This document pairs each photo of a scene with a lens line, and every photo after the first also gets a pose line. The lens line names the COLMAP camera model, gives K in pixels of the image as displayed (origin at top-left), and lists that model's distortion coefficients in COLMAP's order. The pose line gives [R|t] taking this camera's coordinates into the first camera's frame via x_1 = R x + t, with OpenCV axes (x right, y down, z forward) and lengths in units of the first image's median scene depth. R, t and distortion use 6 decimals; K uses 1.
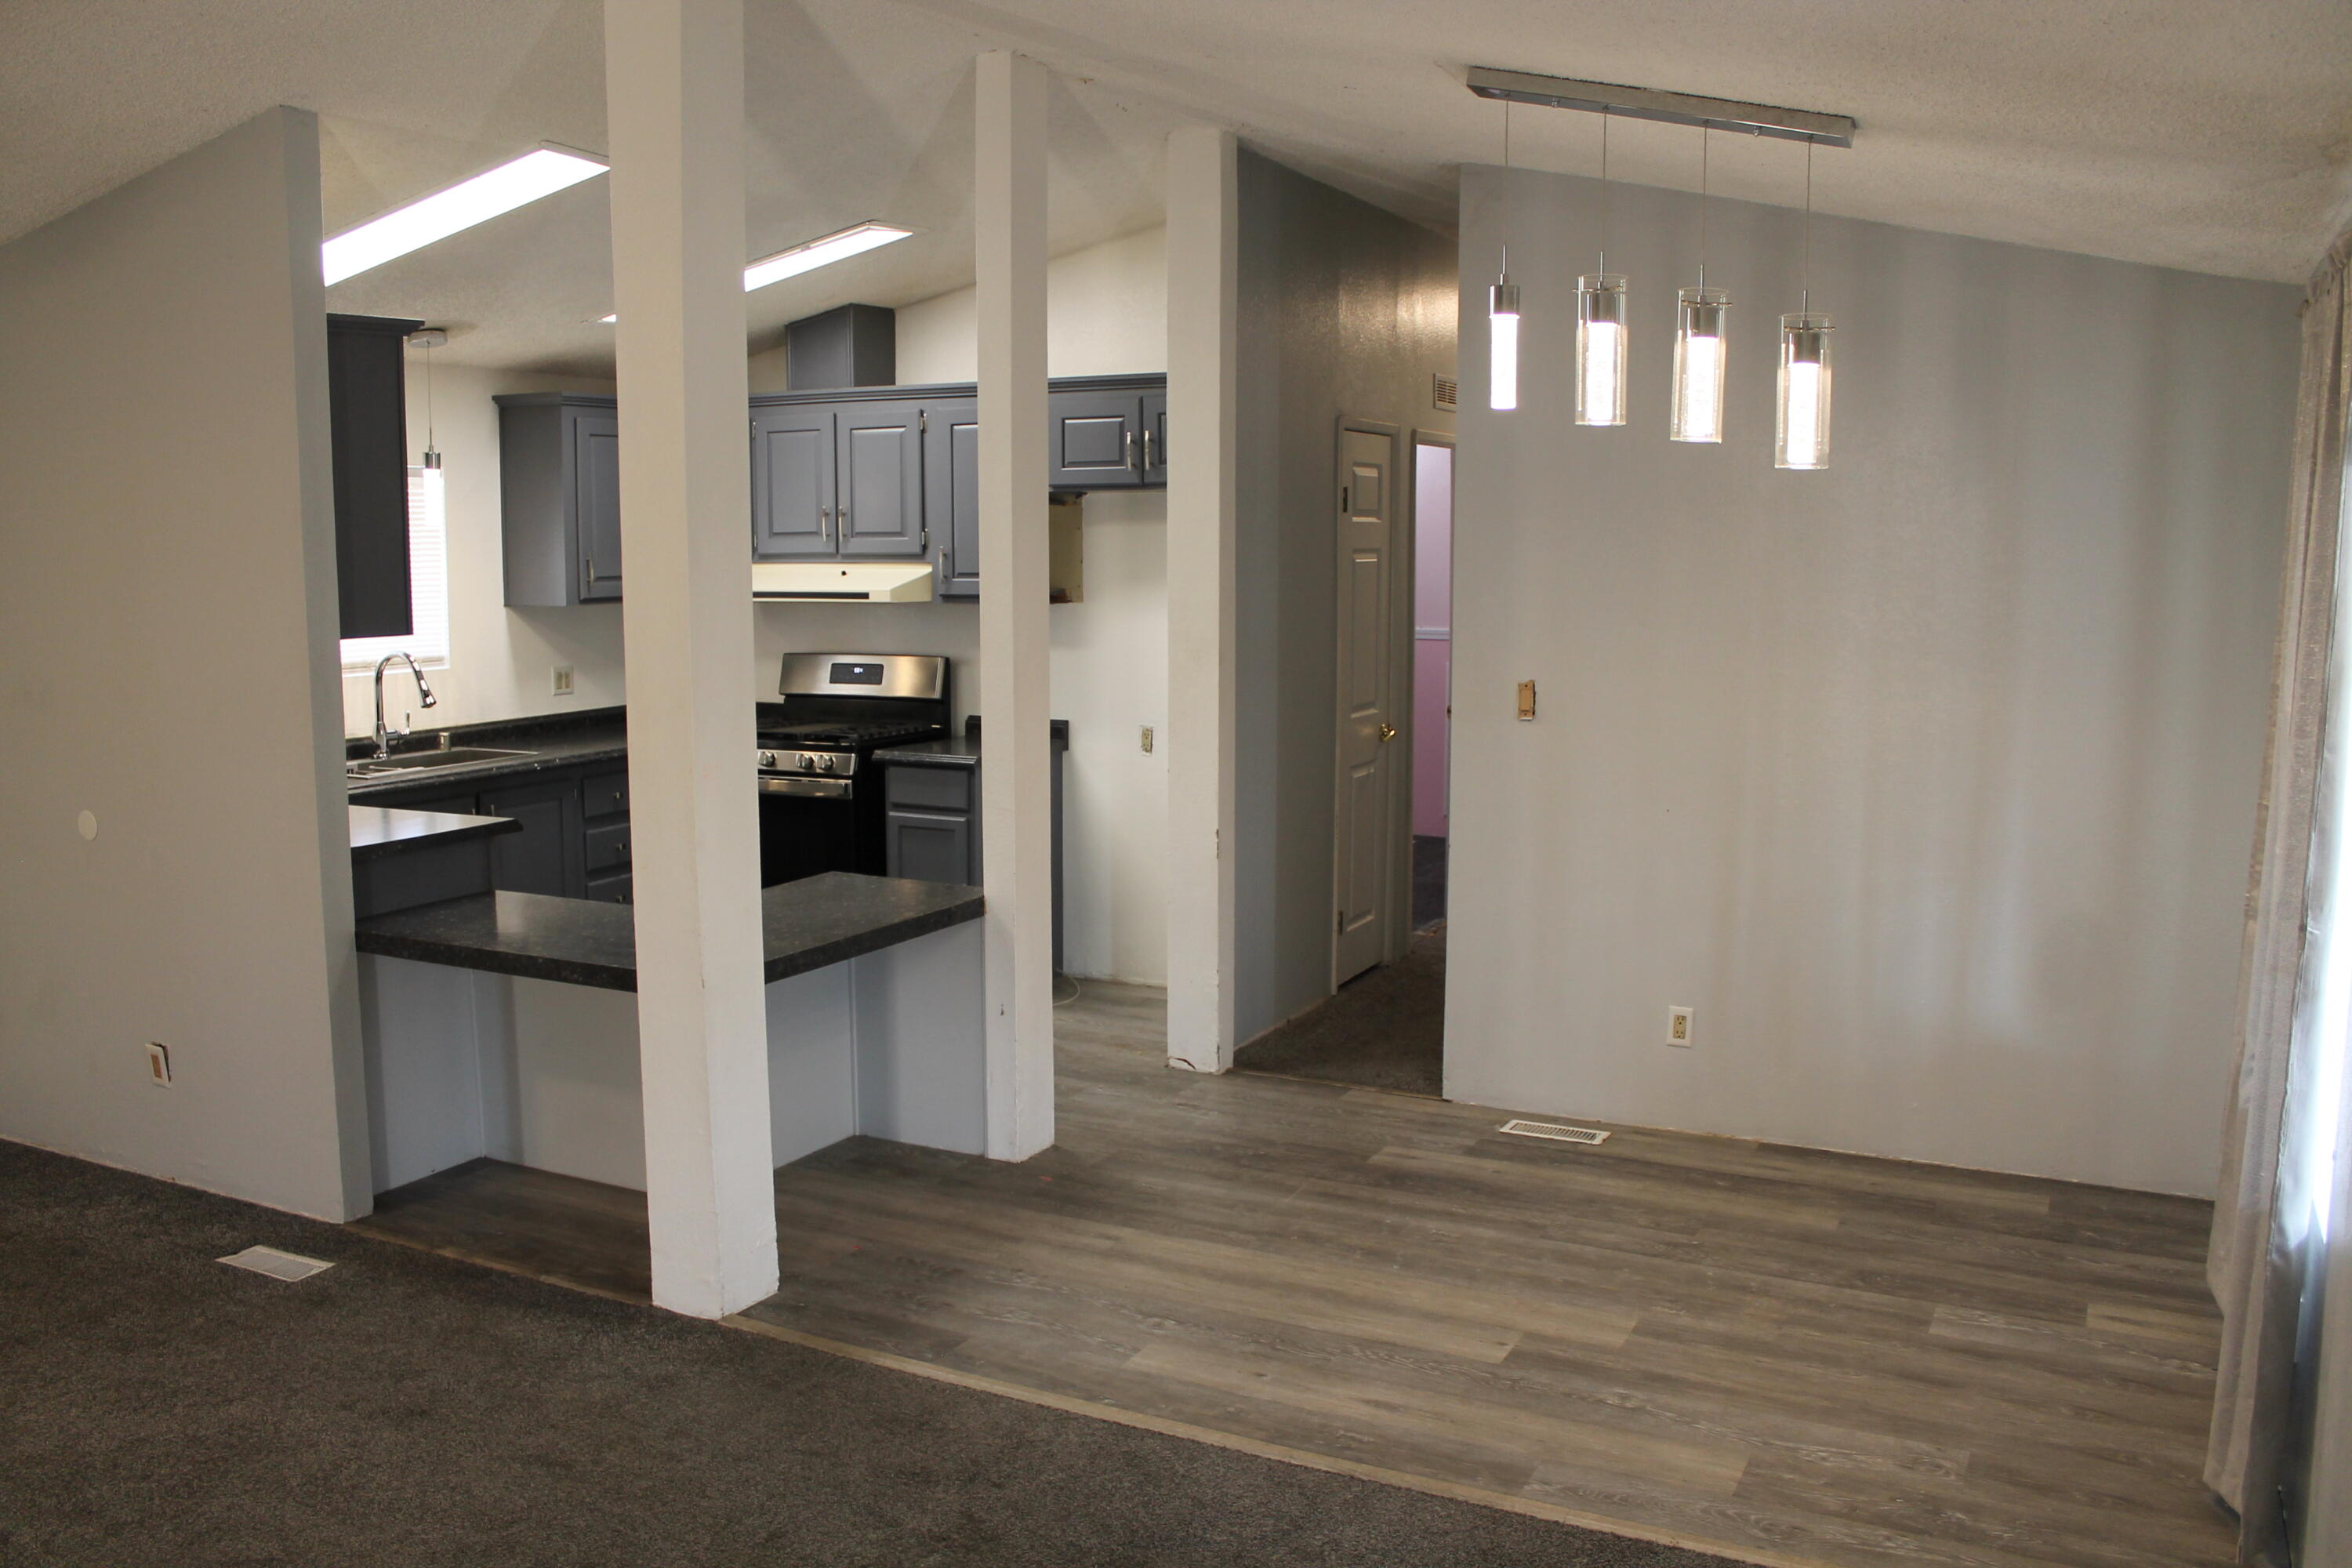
lens RADIAL K [[1973.5, 0, 1162.5], [0, 1973.5, 788.0], [0, 0, 1]] dist [-0.139308, 0.047690]
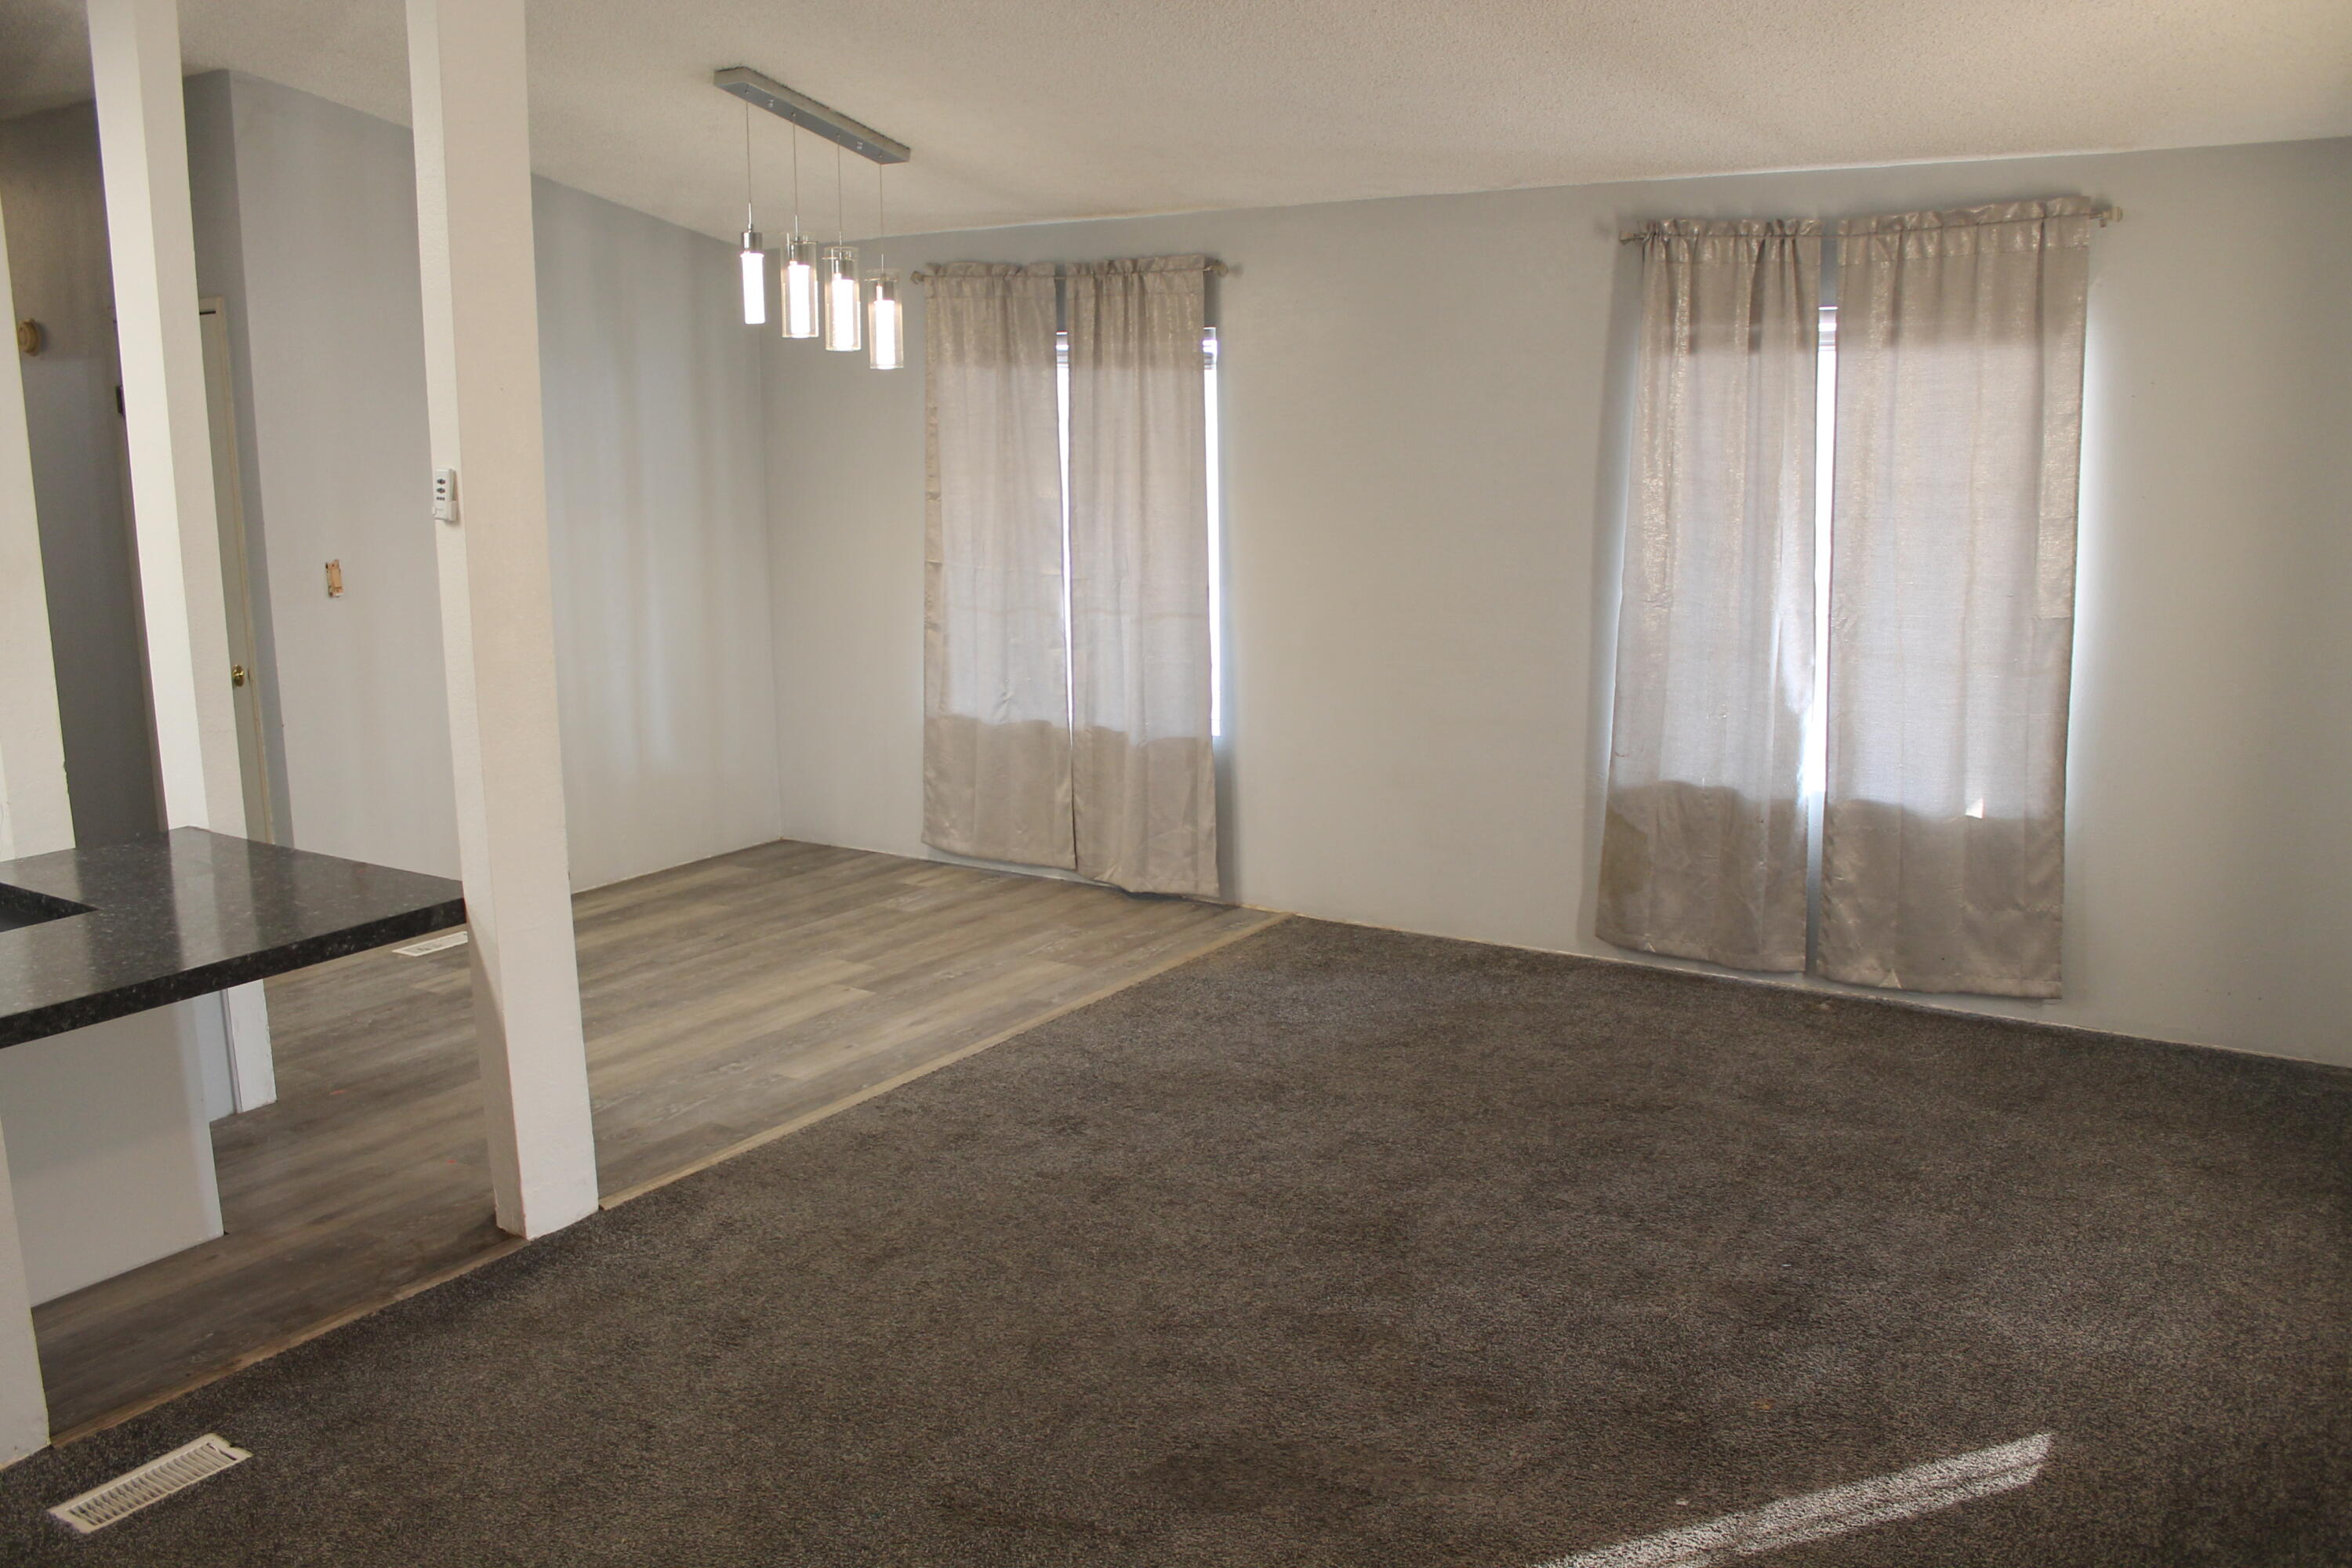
lens RADIAL K [[1973.5, 0, 1177.3], [0, 1973.5, 793.7], [0, 0, 1]] dist [-0.139308, 0.047690]
pose [[0.100366, -0.194719, 0.975711, -1.186185], [0.139292, 0.973754, 0.180000, -0.077421], [-0.985152, 0.117842, 0.124854, 0.578998]]
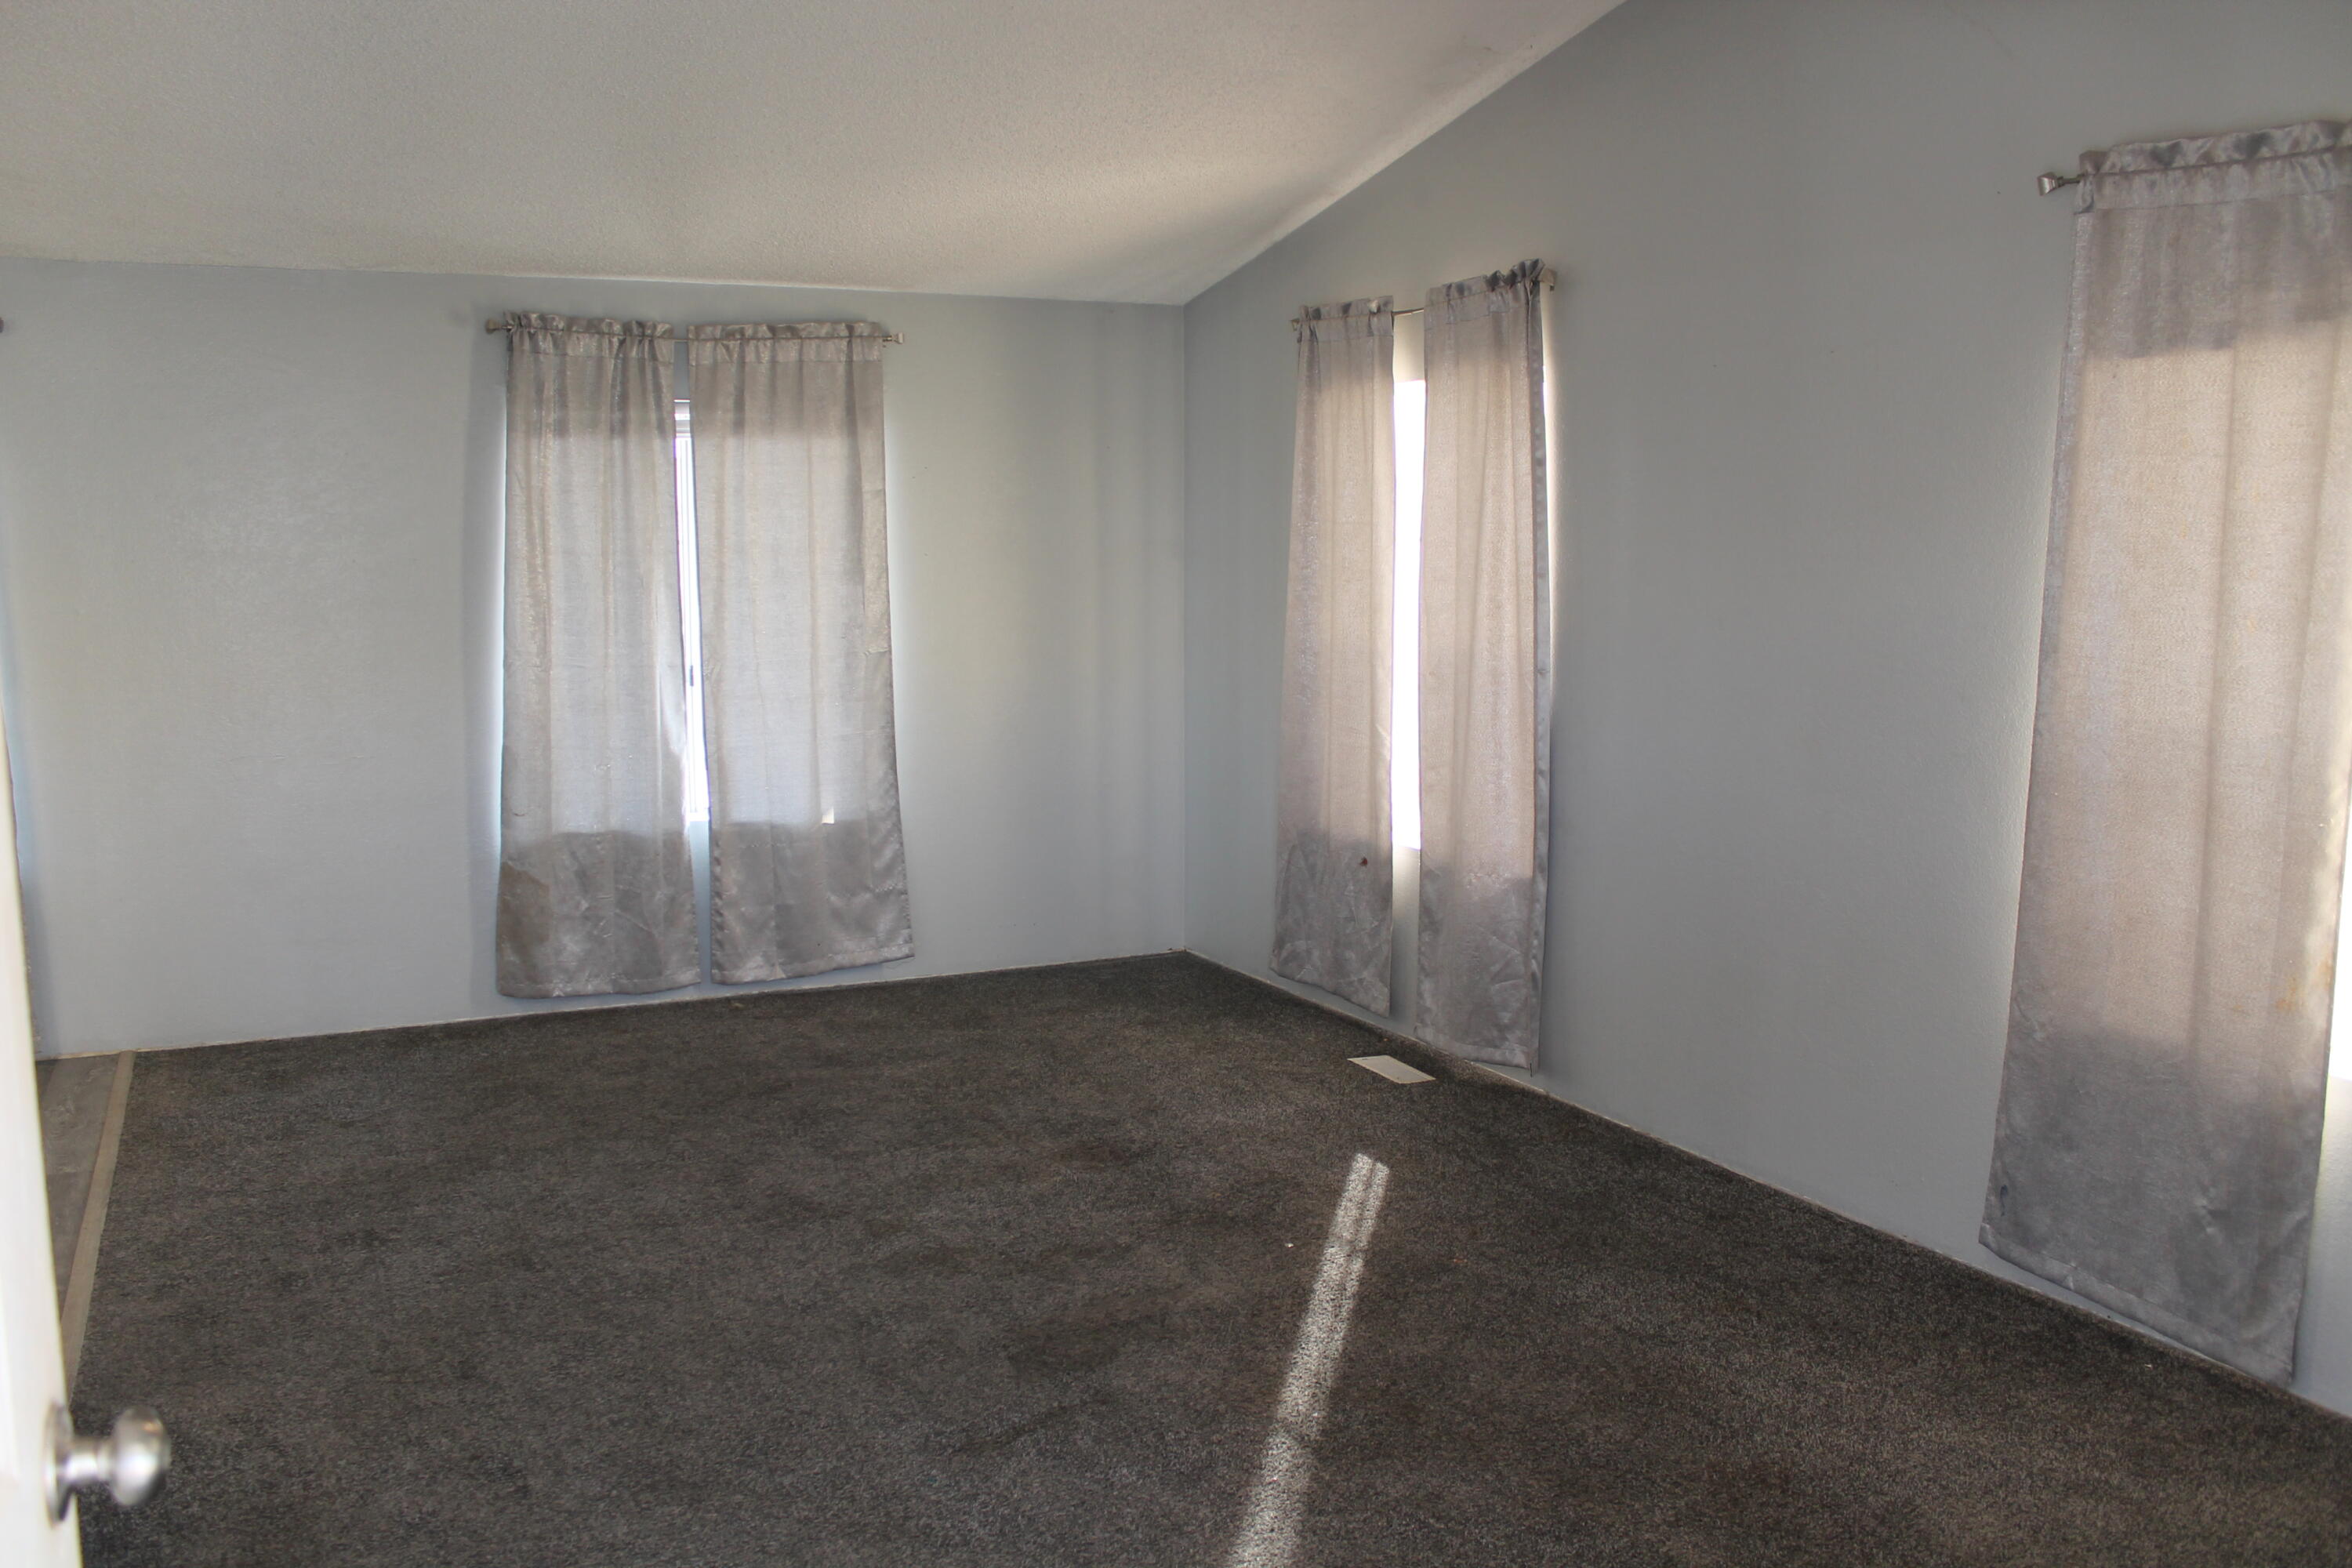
lens RADIAL K [[1973.5, 0, 1184.2], [0, 1973.5, 765.7], [0, 0, 1]] dist [-0.139308, 0.047690]
pose [[-0.812429, -0.063857, 0.579553, -1.027458], [0.073832, 0.974716, 0.210897, -0.115068], [-0.578367, 0.214129, -0.787172, 1.305654]]
